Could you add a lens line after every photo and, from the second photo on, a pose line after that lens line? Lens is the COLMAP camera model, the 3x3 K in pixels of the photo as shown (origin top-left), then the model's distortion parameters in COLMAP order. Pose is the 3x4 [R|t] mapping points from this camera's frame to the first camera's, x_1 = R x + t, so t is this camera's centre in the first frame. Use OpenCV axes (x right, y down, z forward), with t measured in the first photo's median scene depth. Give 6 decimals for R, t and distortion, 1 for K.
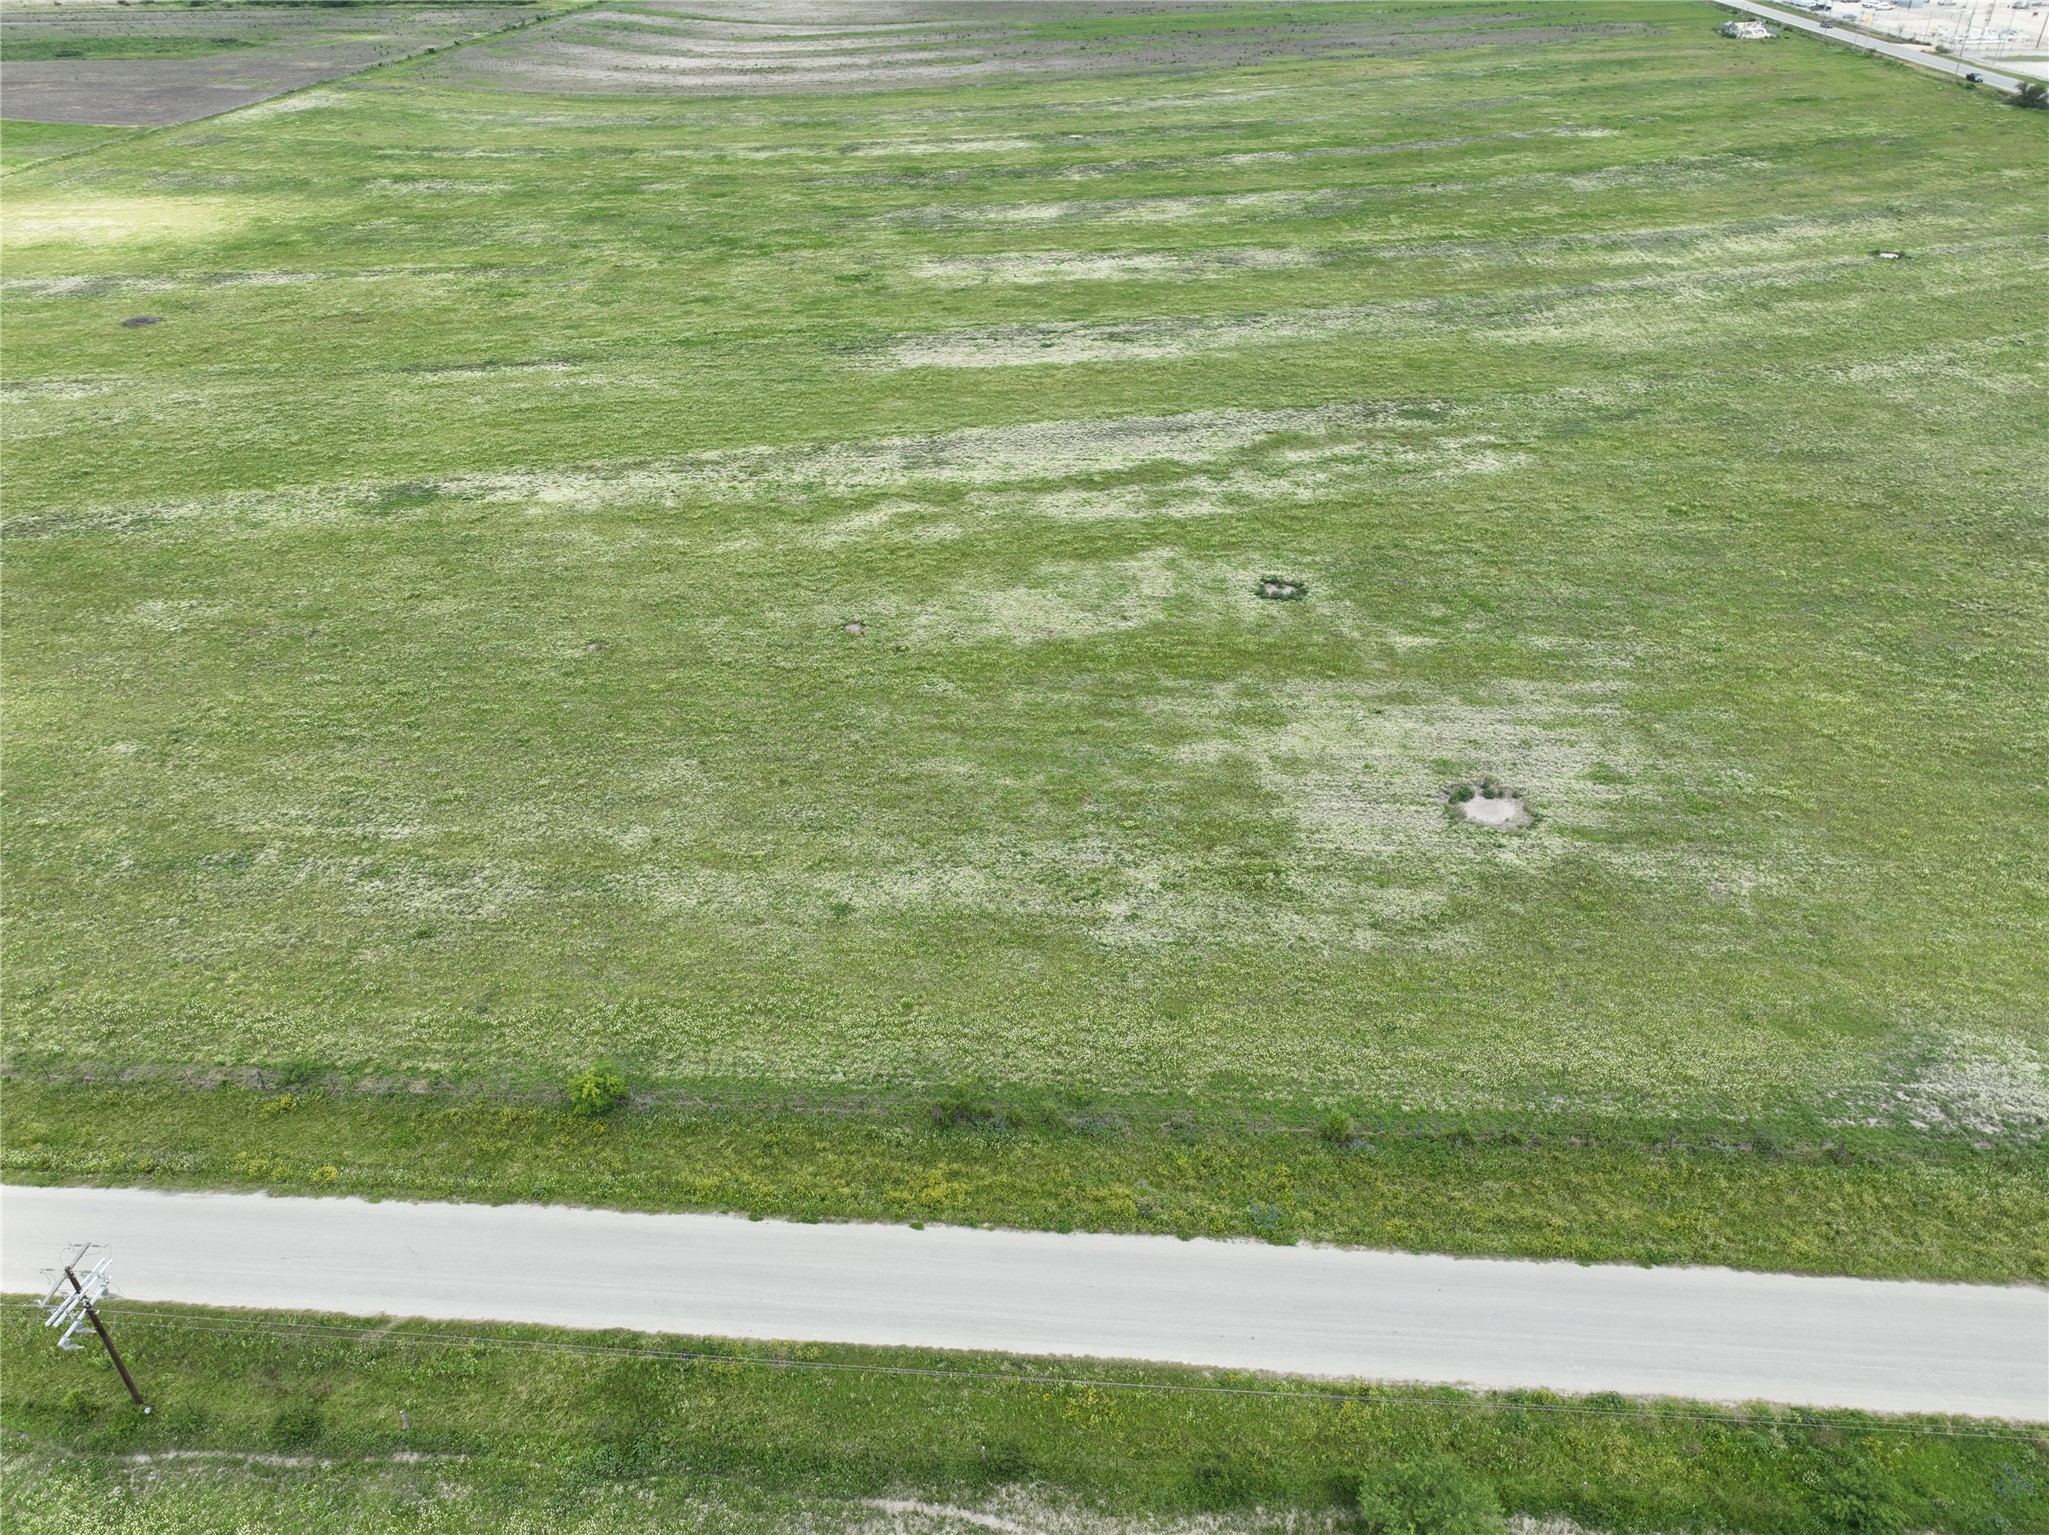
lens RADIAL K [[1463.2, 0, 1020.9], [0, 1463.2, 767.3], [0, 0, 1]] dist [-0.003094, 0.018561]
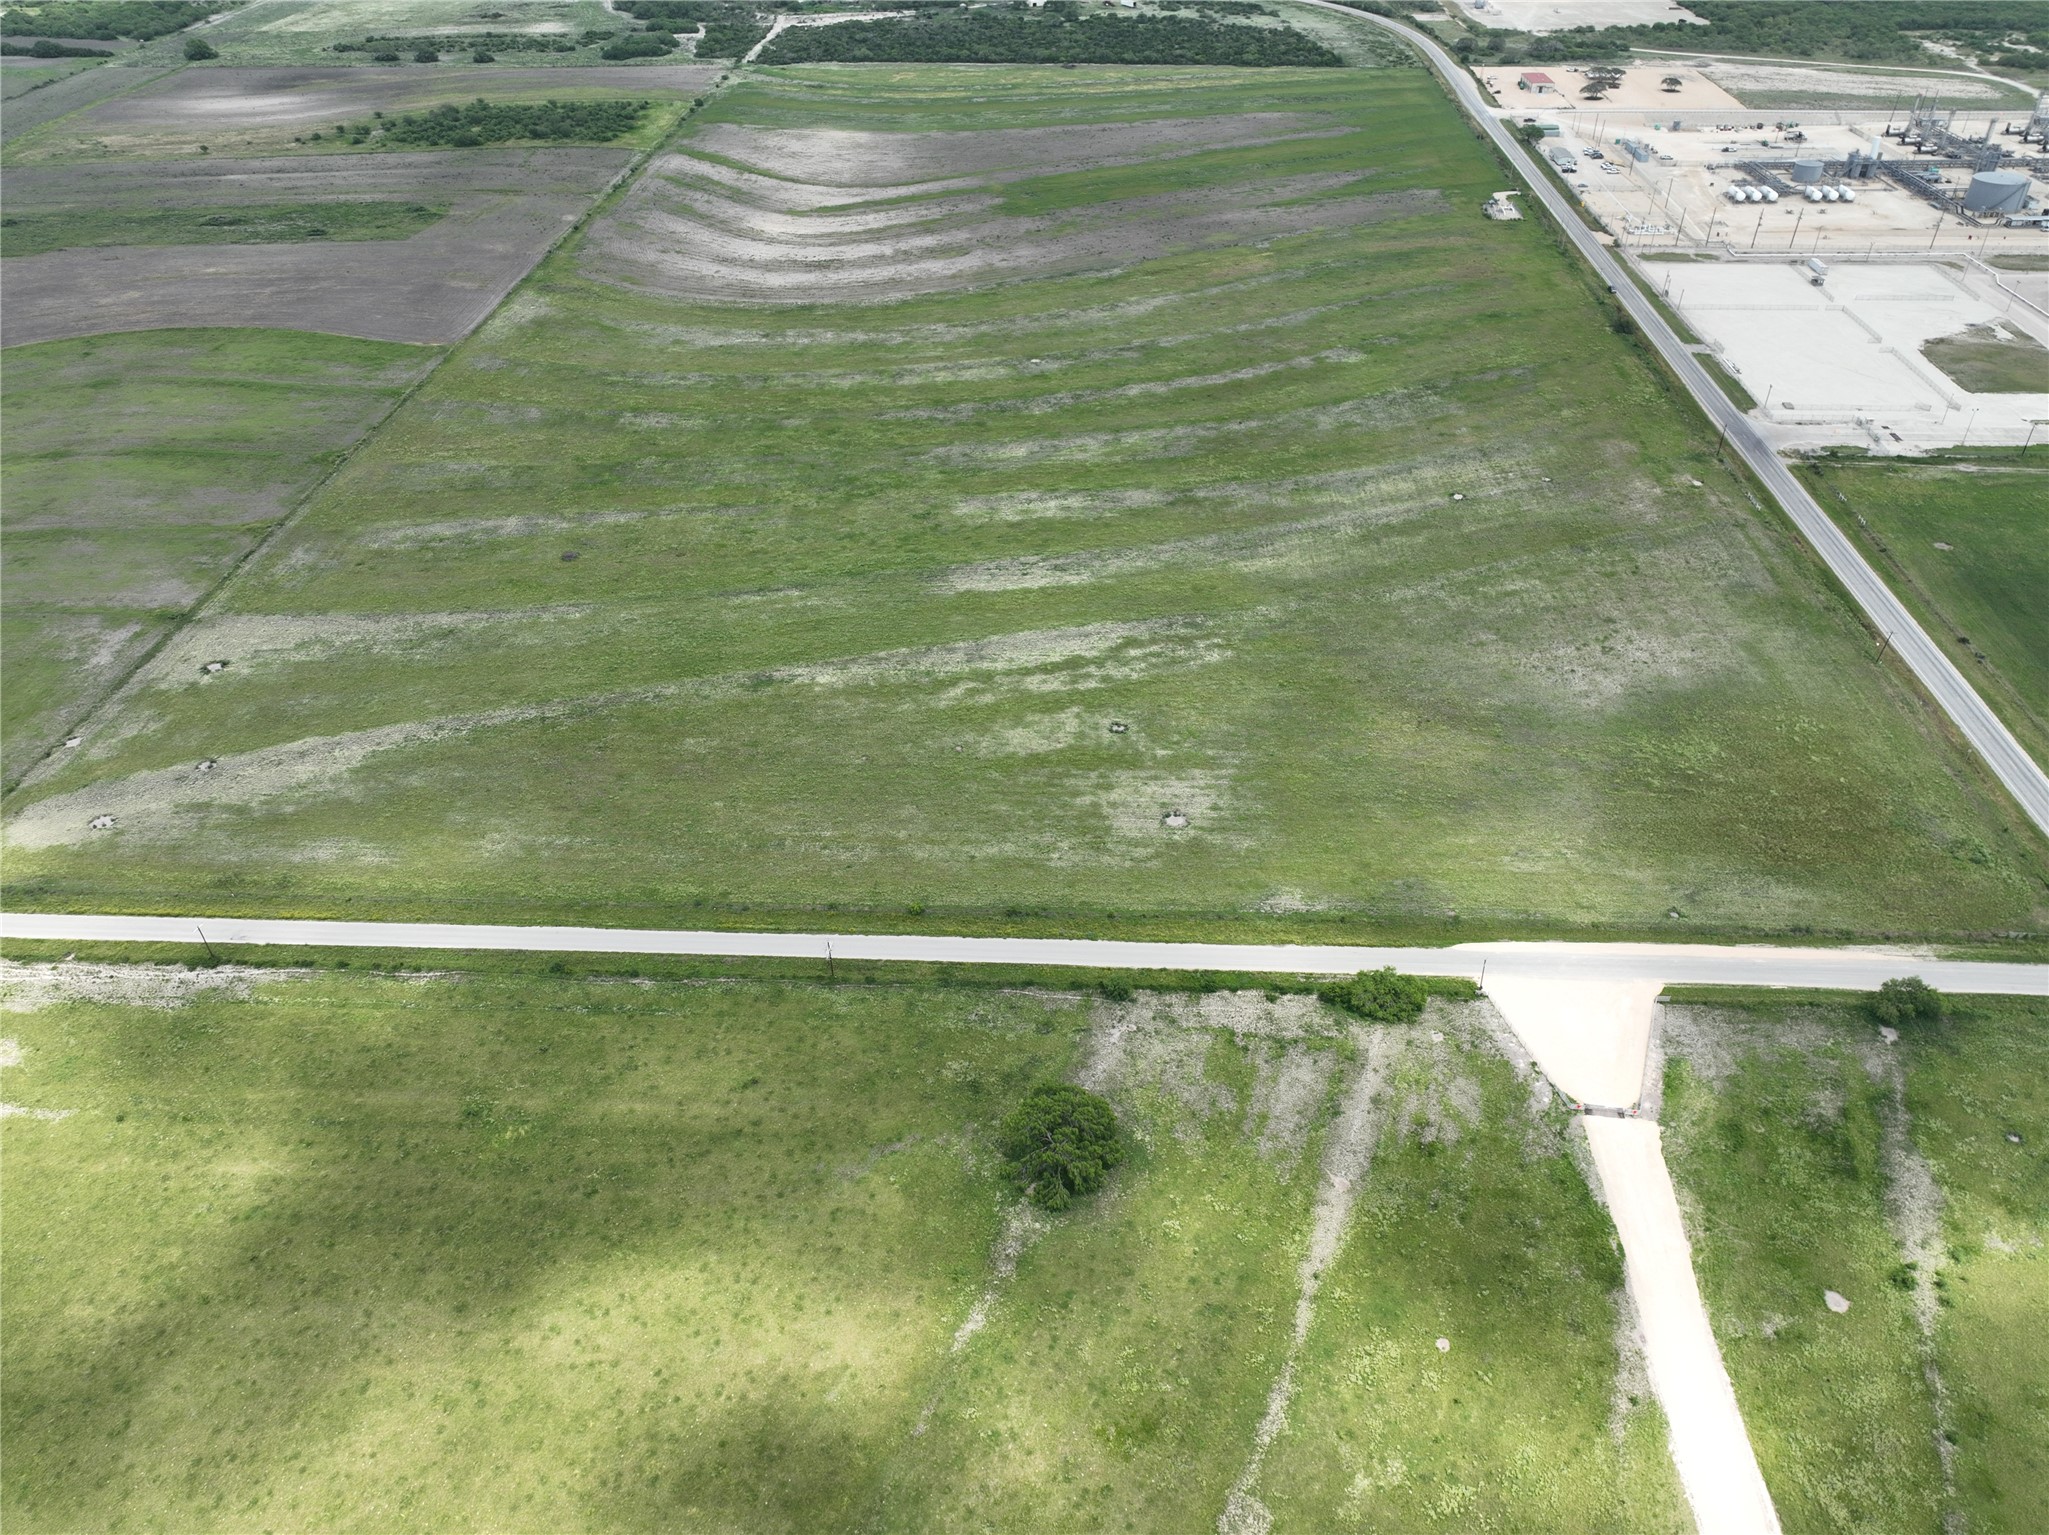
lens RADIAL K [[1463.2, 0, 1029.9], [0, 1463.2, 765.6], [0, 0, 1]] dist [-0.003094, 0.018561]
pose [[0.999381, -0.013746, 0.032390, -0.069027], [0.011421, 0.997418, 0.070898, -0.245884], [-0.033281, -0.070484, 0.996958, -1.643810]]
